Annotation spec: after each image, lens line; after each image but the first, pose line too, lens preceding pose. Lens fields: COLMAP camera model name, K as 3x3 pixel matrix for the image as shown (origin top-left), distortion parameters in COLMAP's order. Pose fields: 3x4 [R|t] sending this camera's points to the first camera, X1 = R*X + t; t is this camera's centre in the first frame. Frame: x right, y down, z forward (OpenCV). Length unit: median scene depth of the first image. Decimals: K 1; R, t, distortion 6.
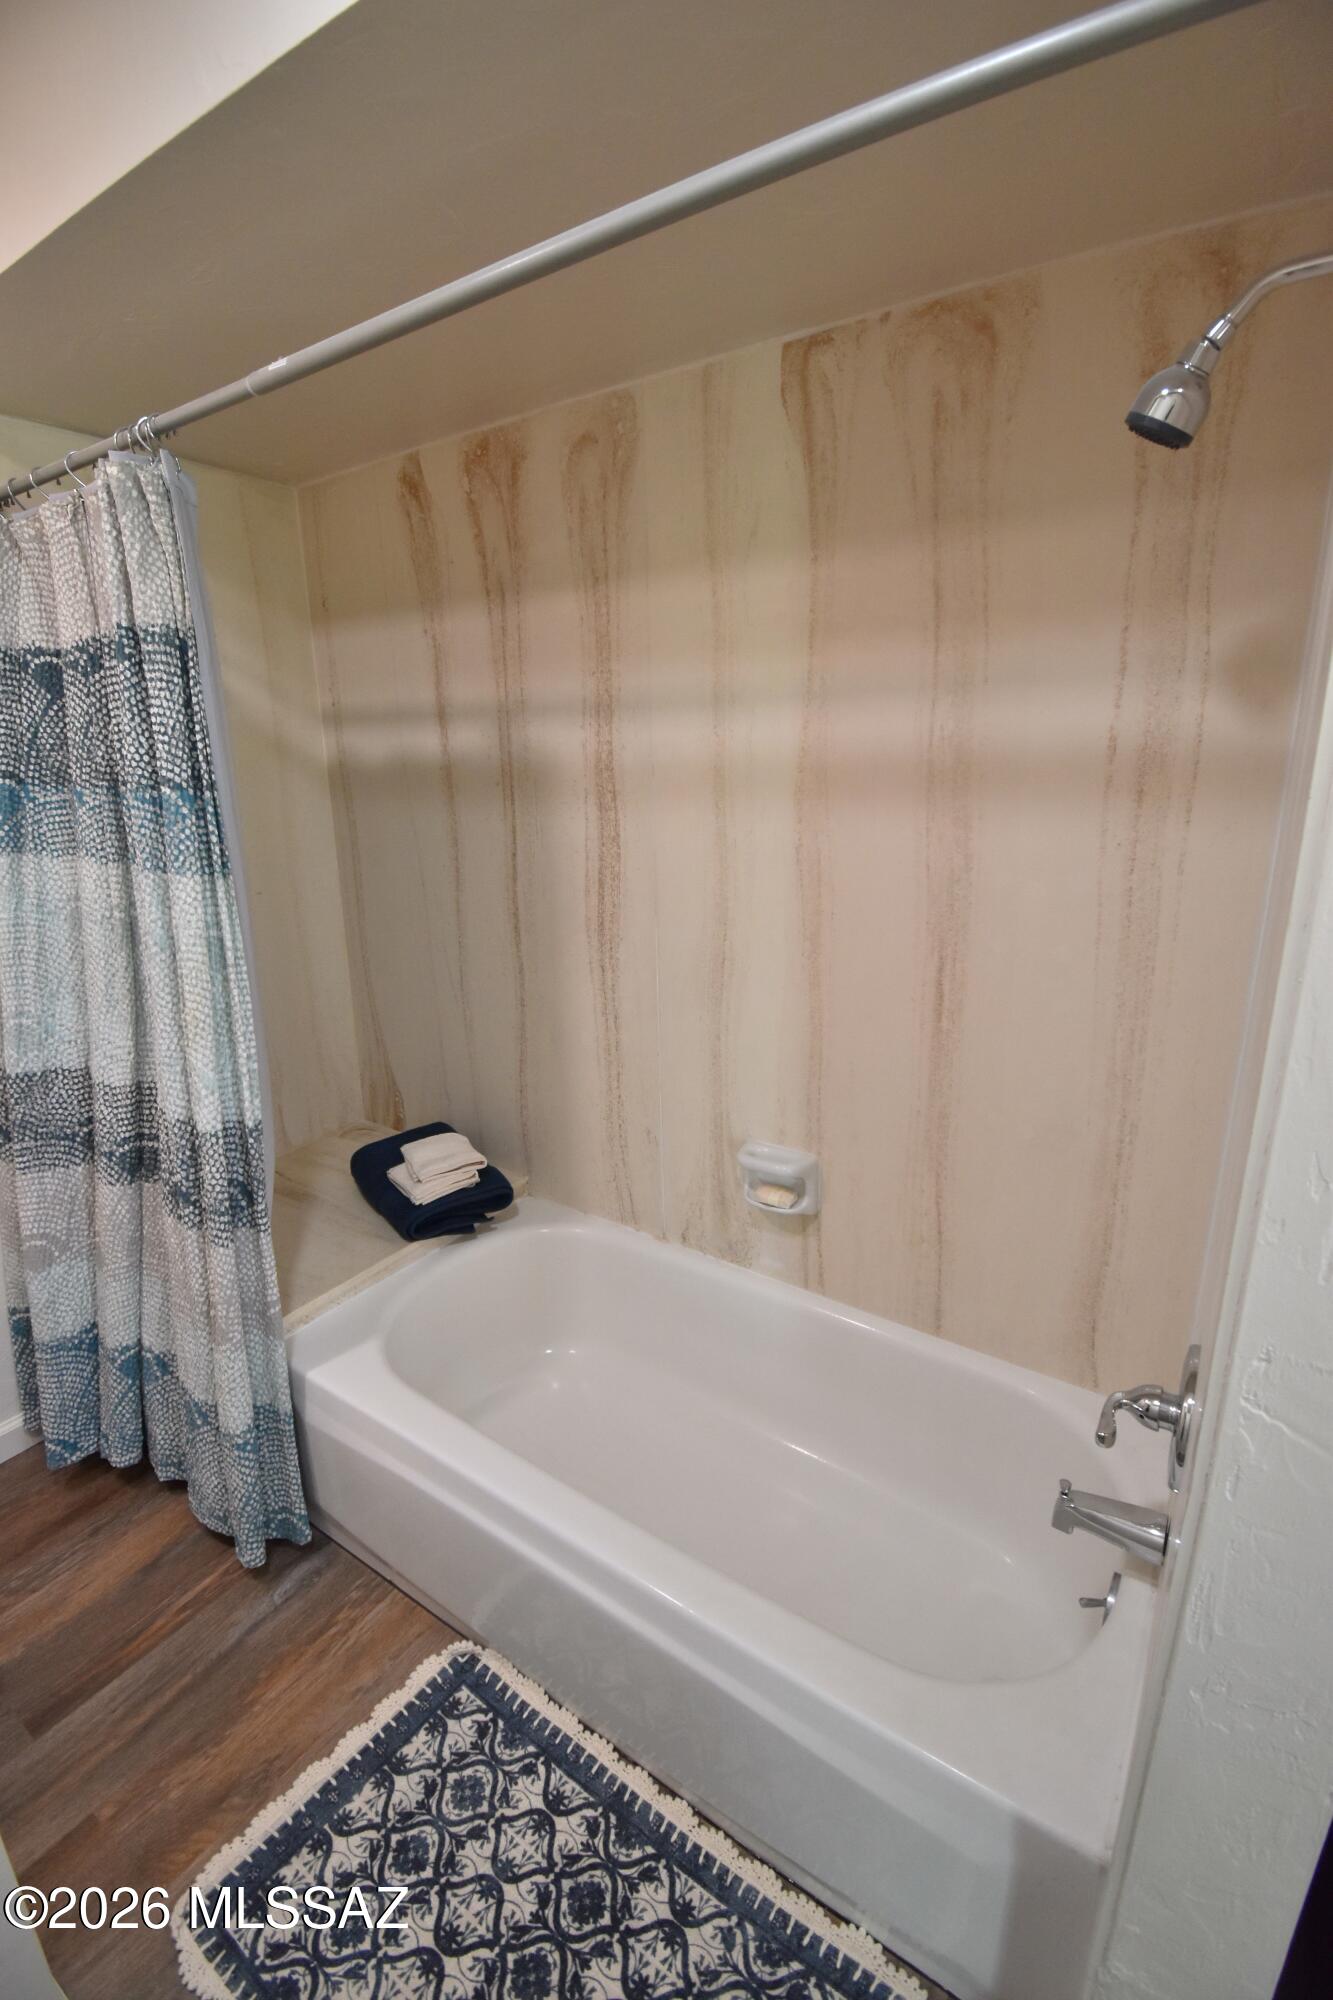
lens RADIAL K [[889.1, 0, 663.8], [0, 889.1, 990.3], [0, 0, 1]] dist [0.014526, -0.023347]
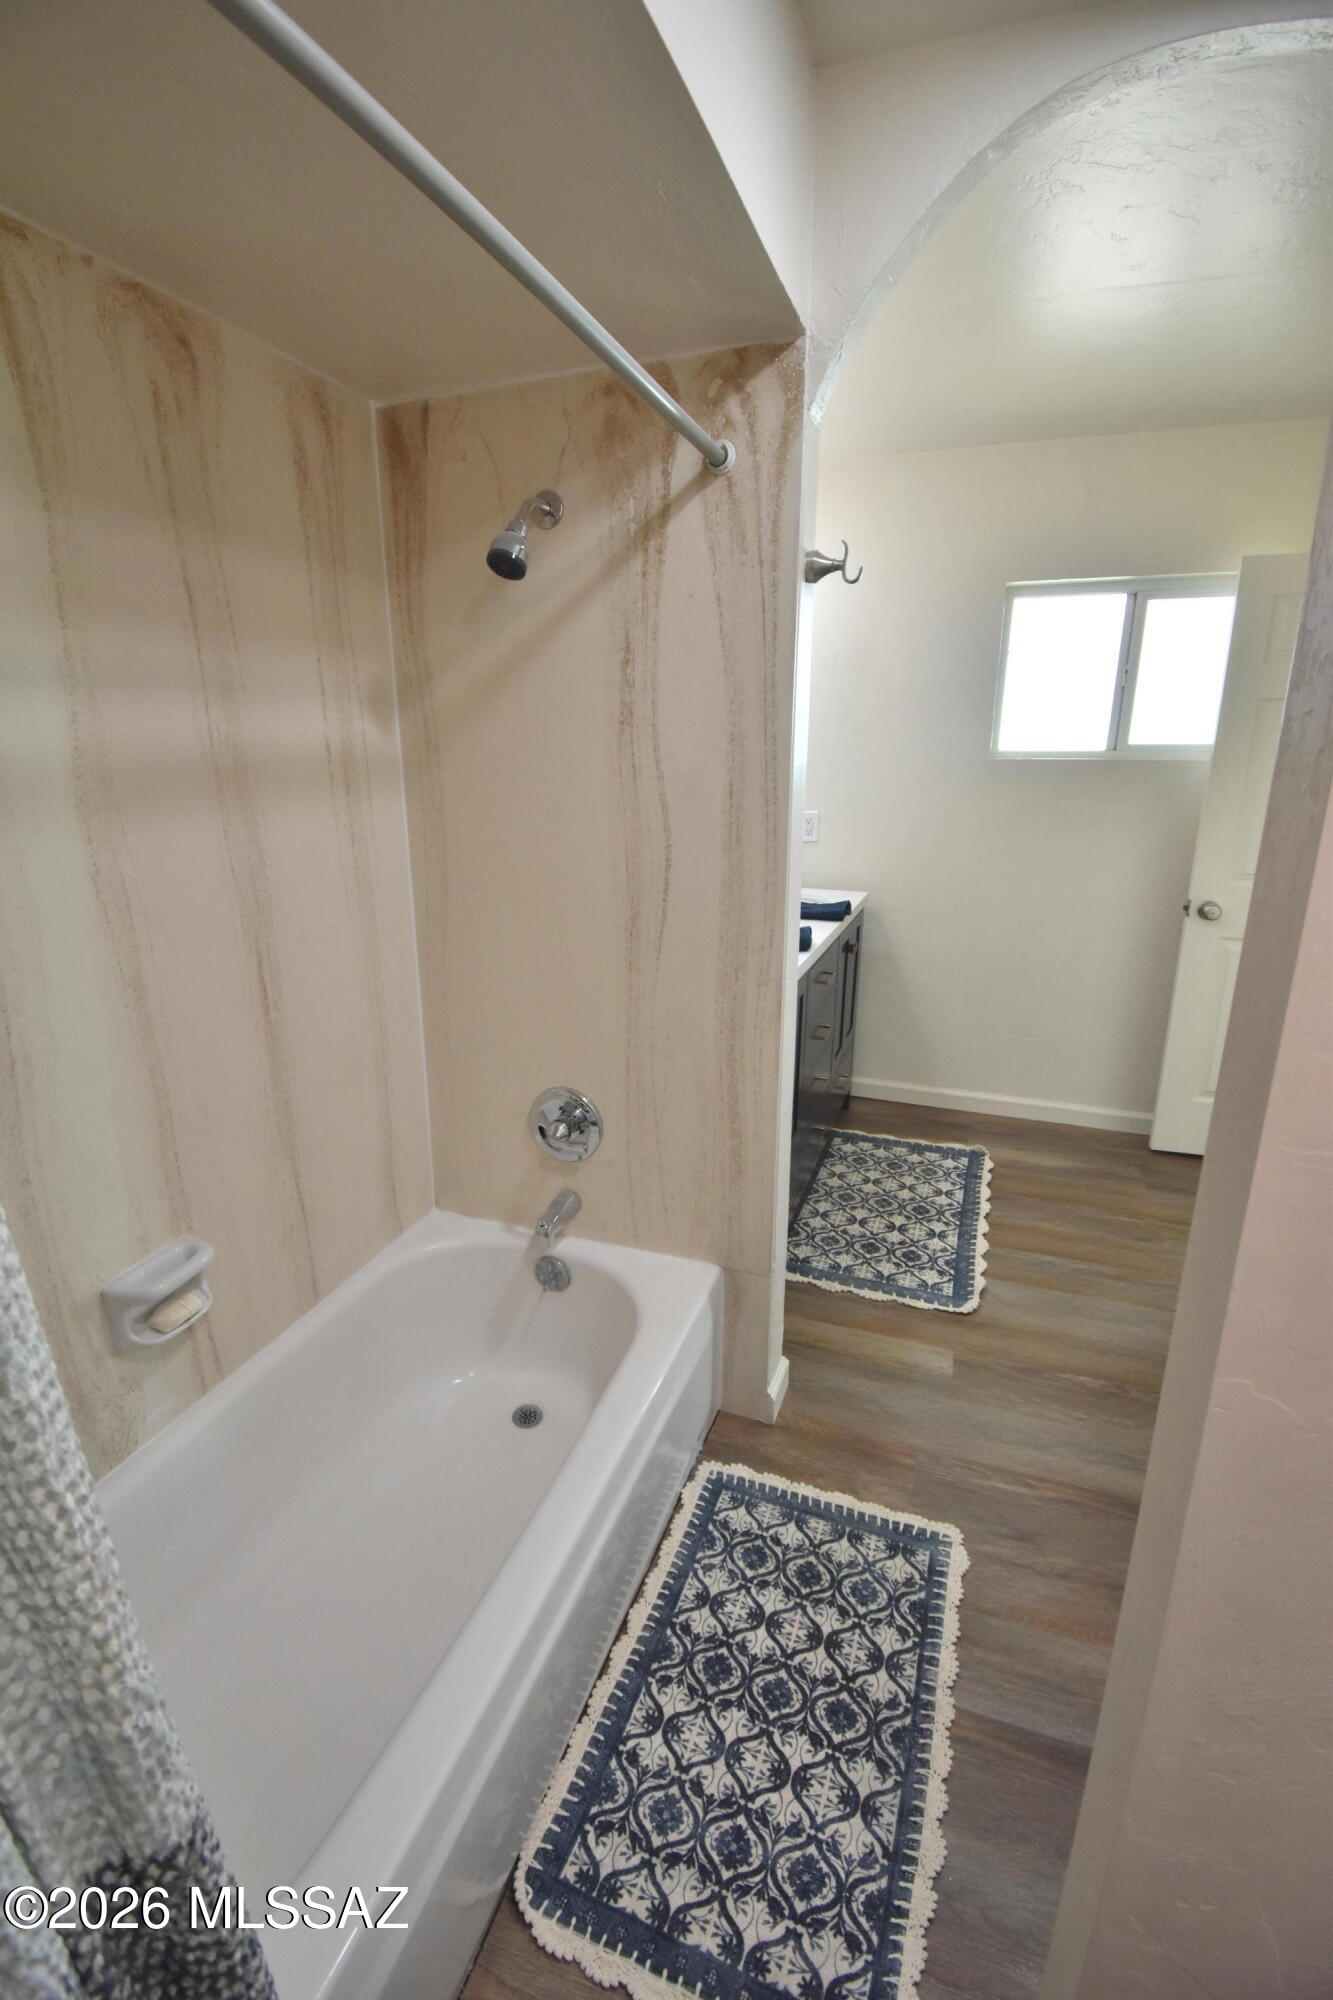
lens RADIAL K [[889.1, 0, 663.8], [0, 889.1, 990.3], [0, 0, 1]] dist [0.014526, -0.023347]
pose [[-0.252126, -0.240226, 0.937403, -0.907732], [0.254173, 0.918246, 0.303679, -0.222424], [-0.933718, 0.314828, -0.170454, 0.873581]]
